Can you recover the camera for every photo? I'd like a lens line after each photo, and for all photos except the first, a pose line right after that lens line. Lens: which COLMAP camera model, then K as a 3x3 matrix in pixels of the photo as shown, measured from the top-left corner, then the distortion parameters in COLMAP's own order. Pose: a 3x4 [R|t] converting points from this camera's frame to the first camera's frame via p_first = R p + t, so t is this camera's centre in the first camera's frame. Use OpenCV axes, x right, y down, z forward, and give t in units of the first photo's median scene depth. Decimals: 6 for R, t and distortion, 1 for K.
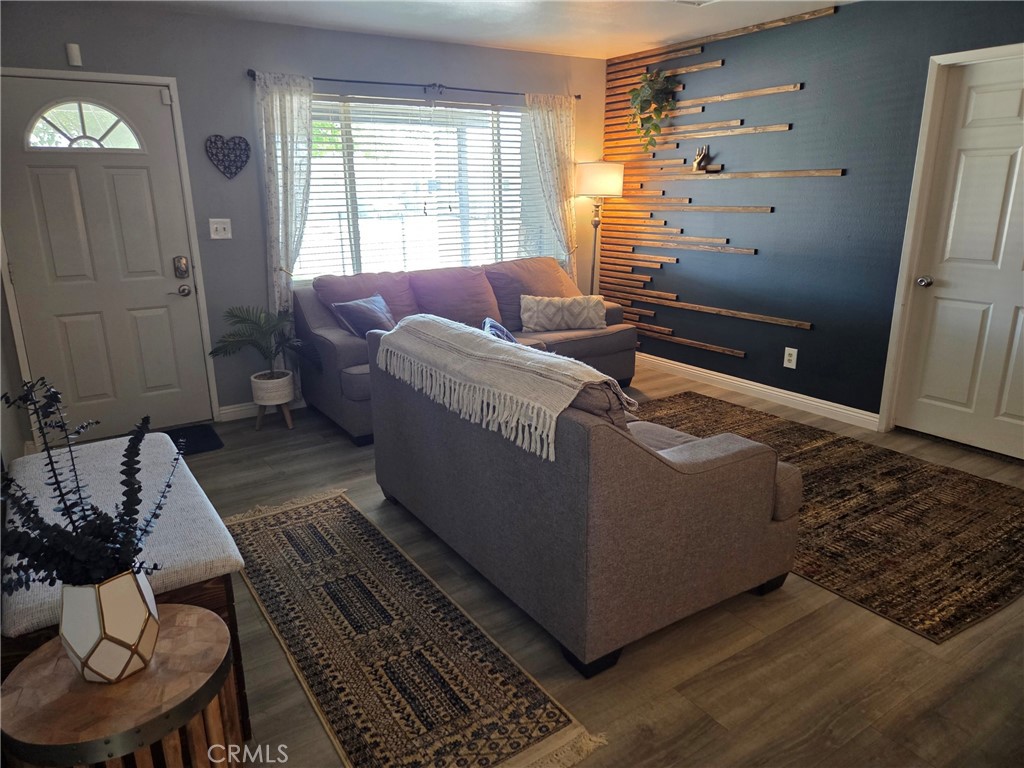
lens RADIAL K [[691.3, 0, 512.4], [0, 691.3, 379.9], [0, 0, 1]] dist [-0.001121, -0.001054]
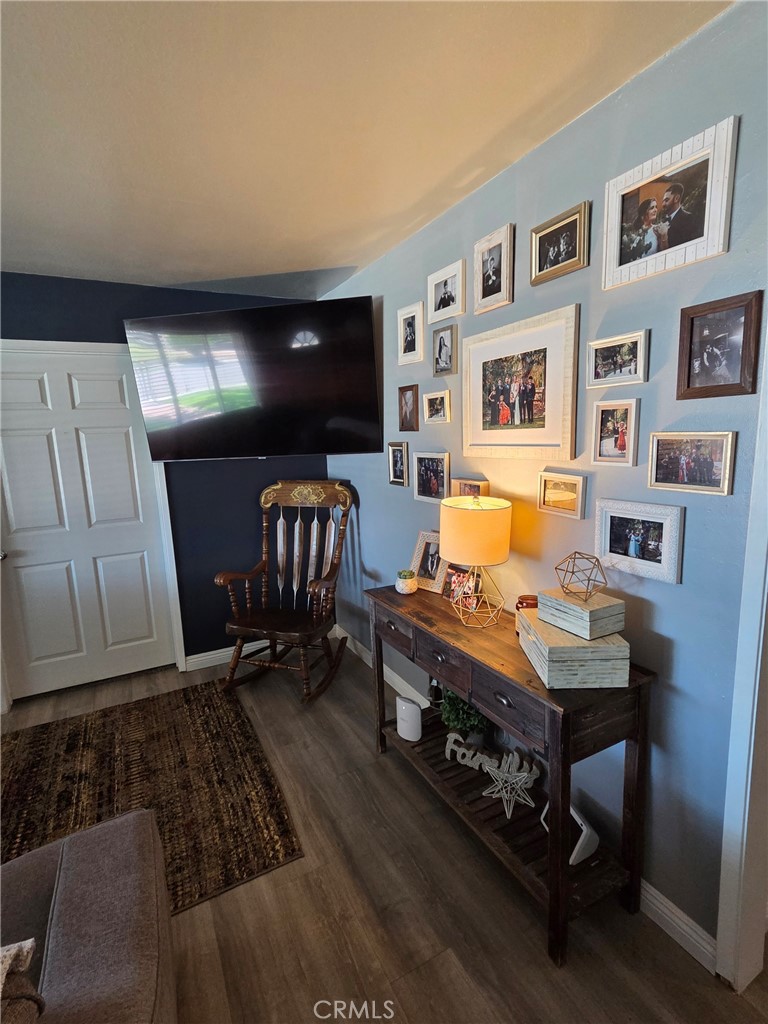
lens RADIAL K [[498.1, 0, 384.0], [0, 498.1, 516.9], [0, 0, 1]] dist [0.000683, -0.000299]
pose [[0.111654, -0.157408, 0.981201, -0.073364], [0.303329, 0.945652, 0.117188, -0.184826], [-0.946322, 0.284543, 0.153333, 0.569030]]
